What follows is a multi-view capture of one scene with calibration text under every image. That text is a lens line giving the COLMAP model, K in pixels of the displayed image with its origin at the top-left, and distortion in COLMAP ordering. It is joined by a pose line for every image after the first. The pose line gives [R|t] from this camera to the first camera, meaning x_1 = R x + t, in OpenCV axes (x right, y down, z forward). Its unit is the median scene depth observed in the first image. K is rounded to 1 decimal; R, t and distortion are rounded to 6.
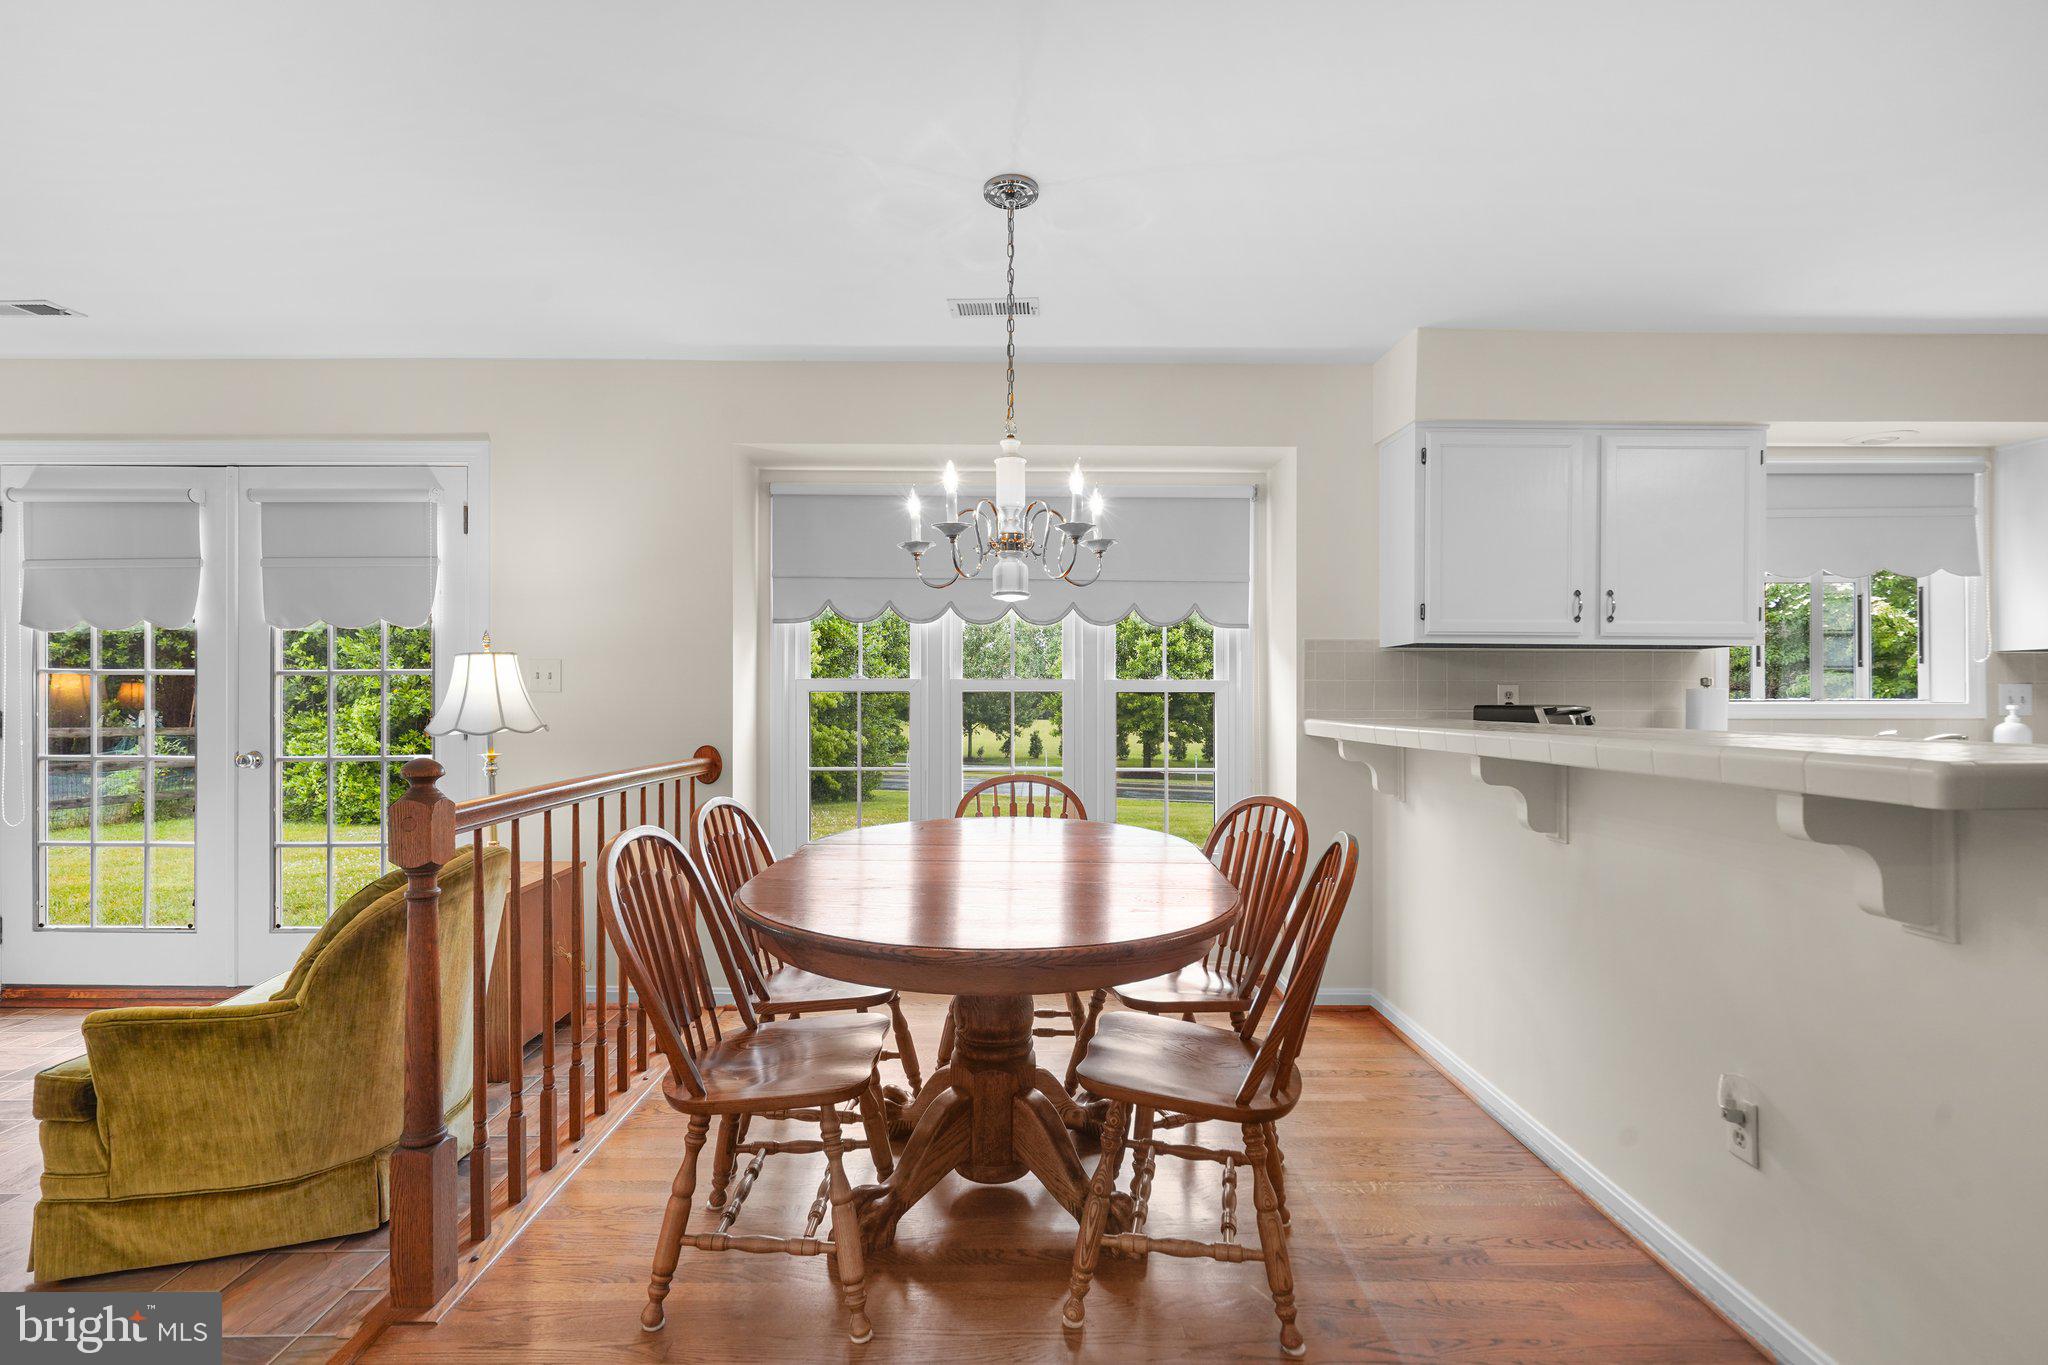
lens RADIAL K [[941.5, 0, 1009.0], [0, 941.5, 709.4], [0, 0, 1]] dist [-0.007657, 0.005249]
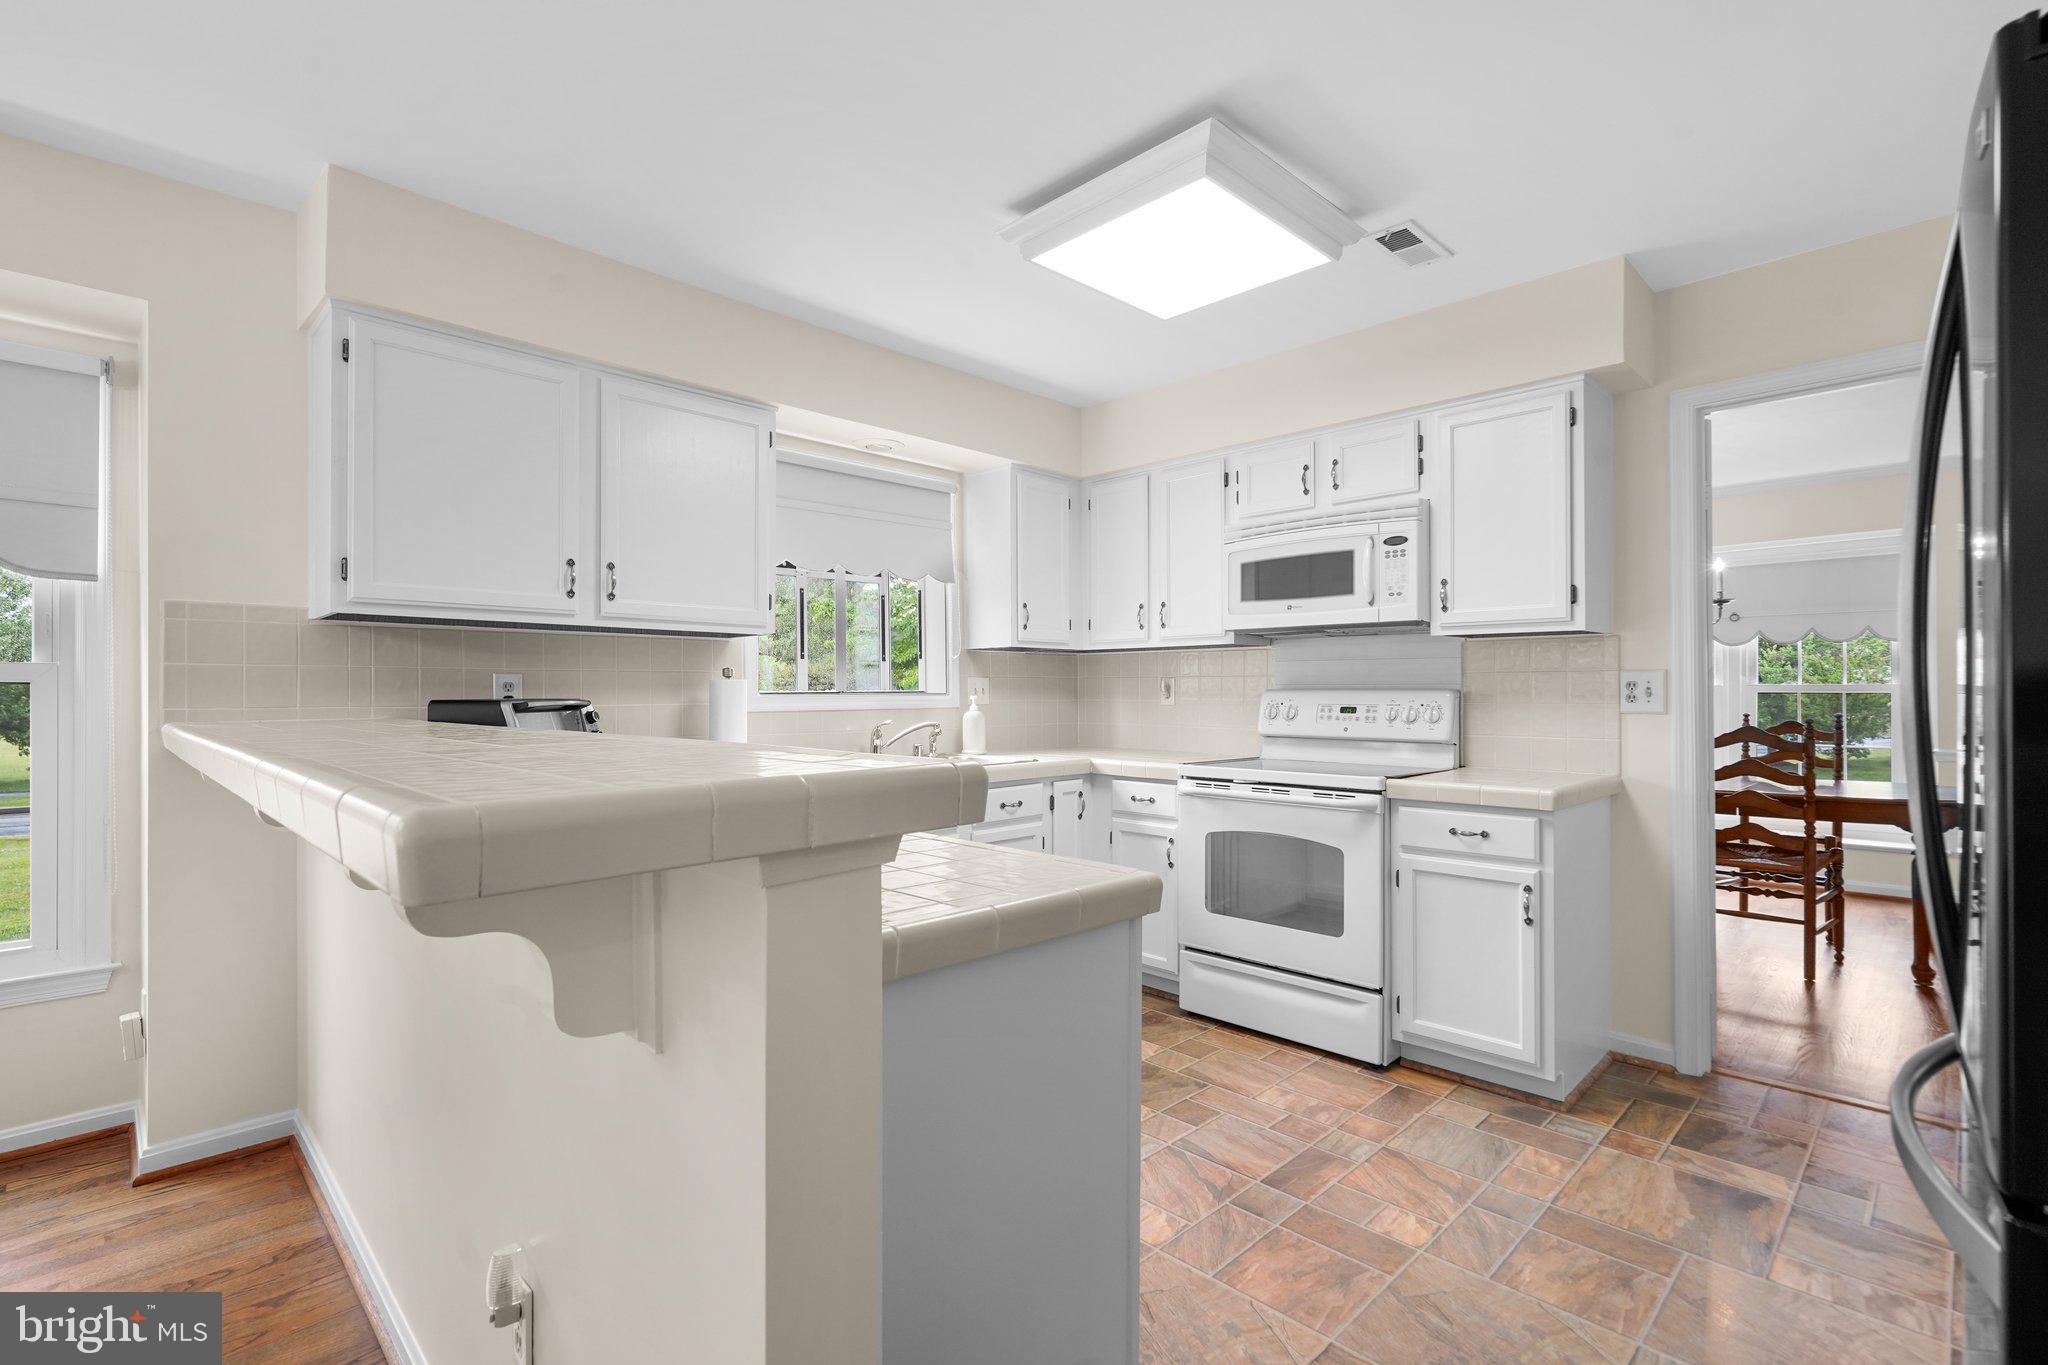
lens RADIAL K [[941.5, 0, 1030.4], [0, 941.5, 687.0], [0, 0, 1]] dist [-0.007657, 0.005249]
pose [[0.705849, 0.001049, 0.708362, 0.304099], [0.012006, 0.999838, -0.013445, 0.001259], [-0.708261, 0.017994, 0.705722, 0.135554]]
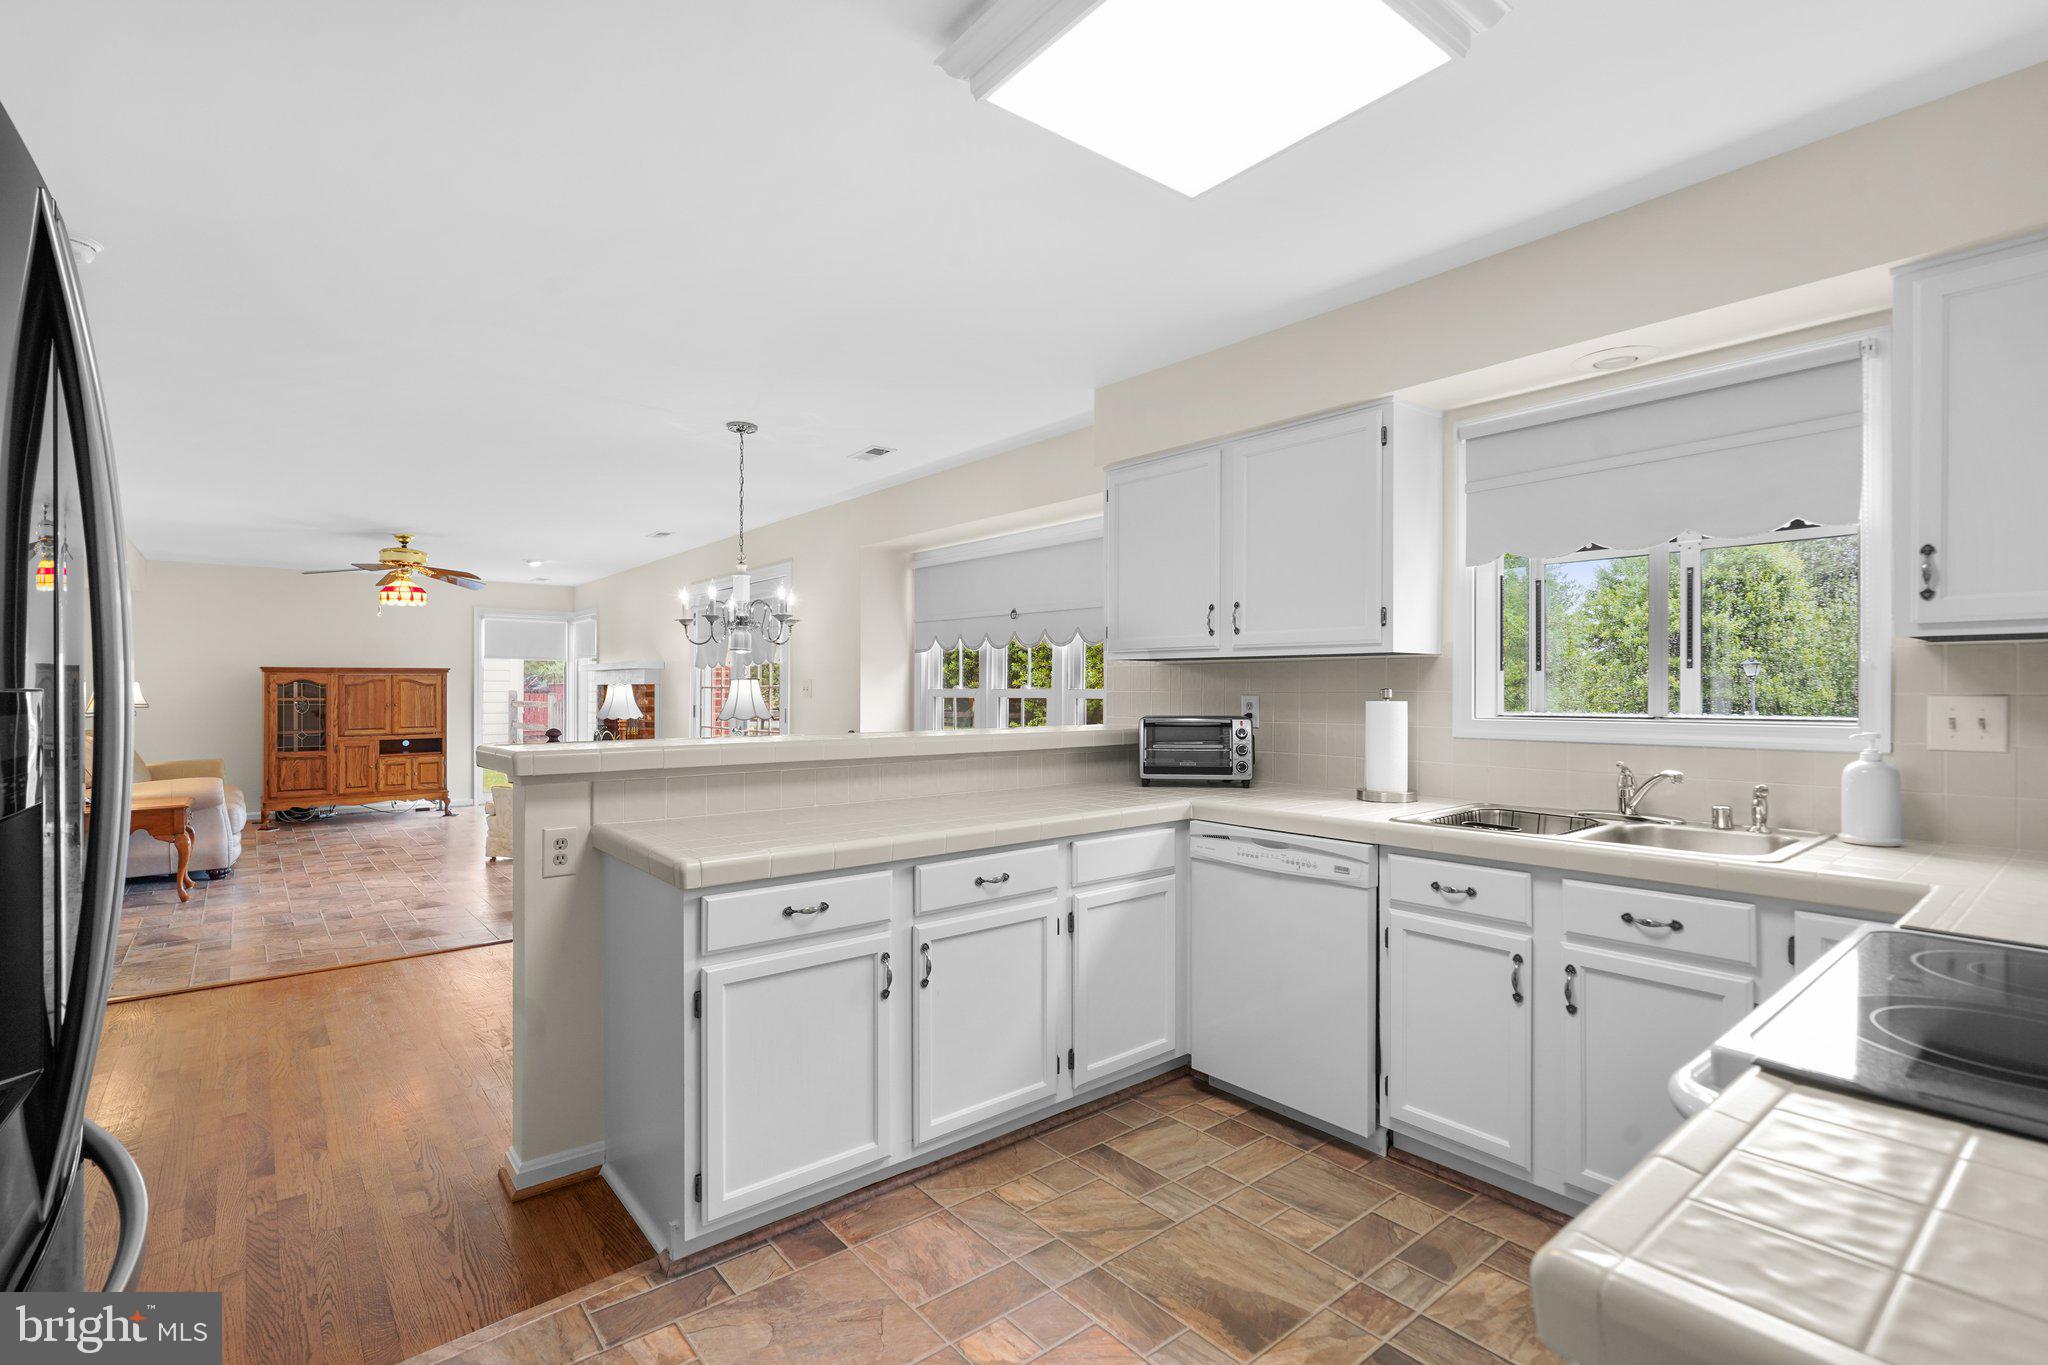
lens RADIAL K [[941.5, 0, 1027.8], [0, 941.5, 687.7], [0, 0, 1]] dist [-0.007657, 0.005249]
pose [[0.637254, -0.003397, -0.770647, 1.251495], [-0.007657, 0.999913, -0.010739, -0.023828], [0.770616, 0.012744, 0.637172, 0.195791]]
